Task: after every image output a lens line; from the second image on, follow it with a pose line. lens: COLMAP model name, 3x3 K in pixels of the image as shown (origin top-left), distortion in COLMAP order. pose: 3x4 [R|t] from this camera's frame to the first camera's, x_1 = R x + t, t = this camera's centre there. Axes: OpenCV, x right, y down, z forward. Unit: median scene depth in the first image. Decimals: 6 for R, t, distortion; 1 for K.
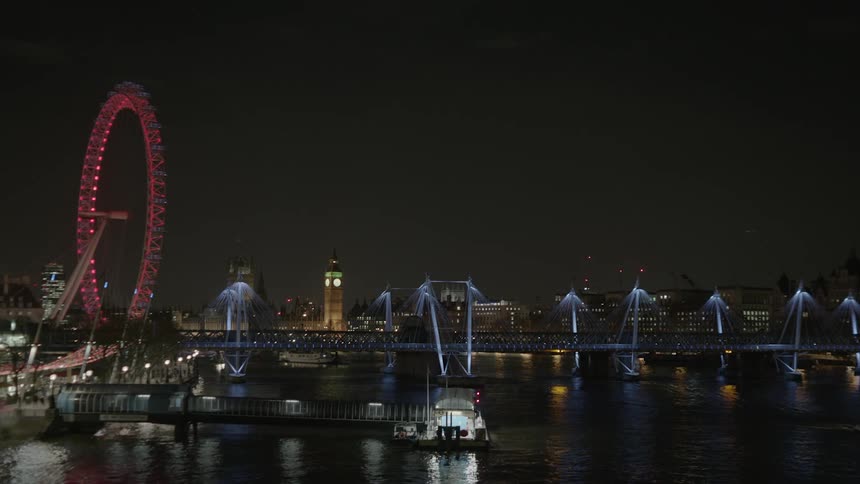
lens RADIAL K [[1059.1, 0, 423.8], [0, 1059.1, 243.8], [0, 0, 1]] dist [-0.031930, 0.009377]
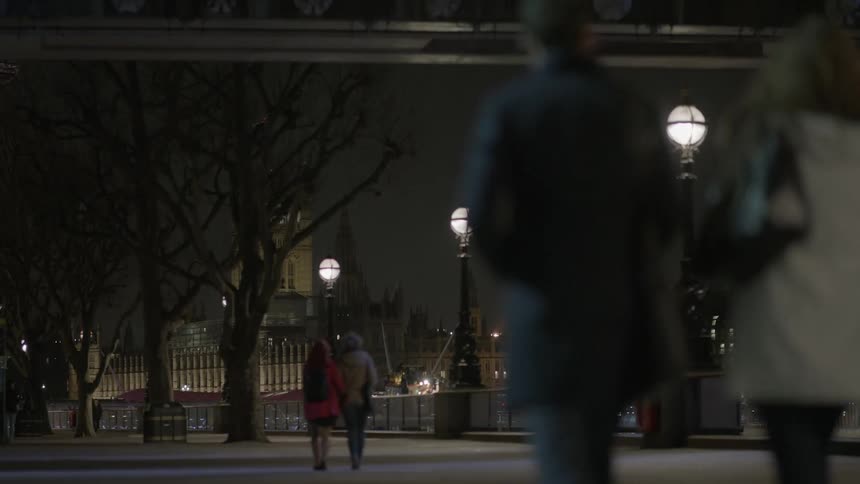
lens RADIAL K [[2529.9, 0, 430.0], [0, 2529.9, 242.0], [0, 0, 1]] dist [-0.070836, -0.907332]
pose [[0.995796, -0.023551, -0.088521, -0.068847], [0.024729, 0.999619, 0.012239, 0.032395], [0.088199, -0.014377, 0.995999, 0.278335]]
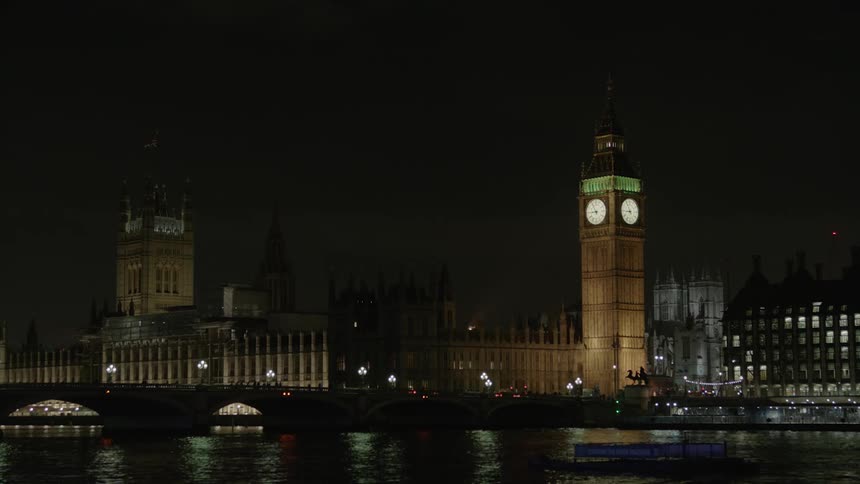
lens RADIAL K [[1512.6, 0, 426.3], [0, 1512.6, 242.7], [0, 0, 1]] dist [0.043914, 0.008220]
pose [[0.987151, 0.002764, 0.159764, -0.206768], [0.001512, 0.999644, -0.026639, 0.056830], [-0.159780, 0.026539, 0.986796, 0.591009]]
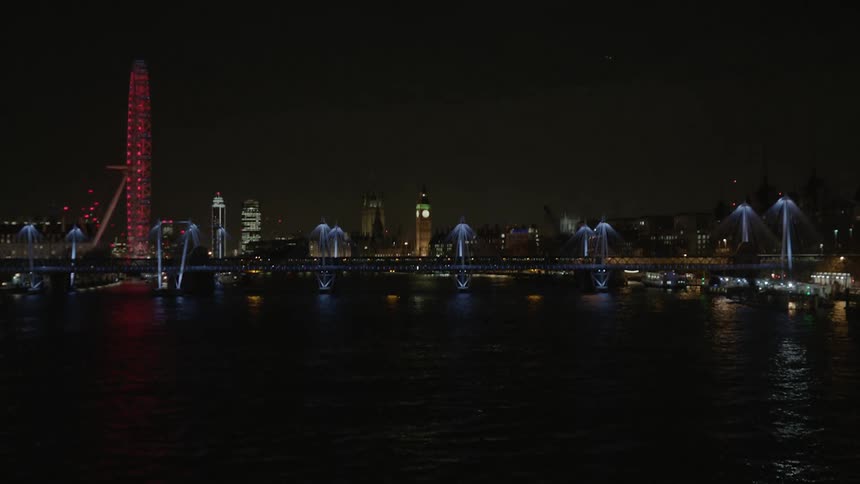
lens RADIAL K [[1059.1, 0, 423.8], [0, 1059.1, 243.8], [0, 0, 1]] dist [-0.031930, 0.009377]
pose [[0.968123, -0.013712, -0.250099, 0.193312], [0.031047, 0.997370, 0.065497, -0.004640], [0.248543, -0.071174, 0.966002, -0.073223]]
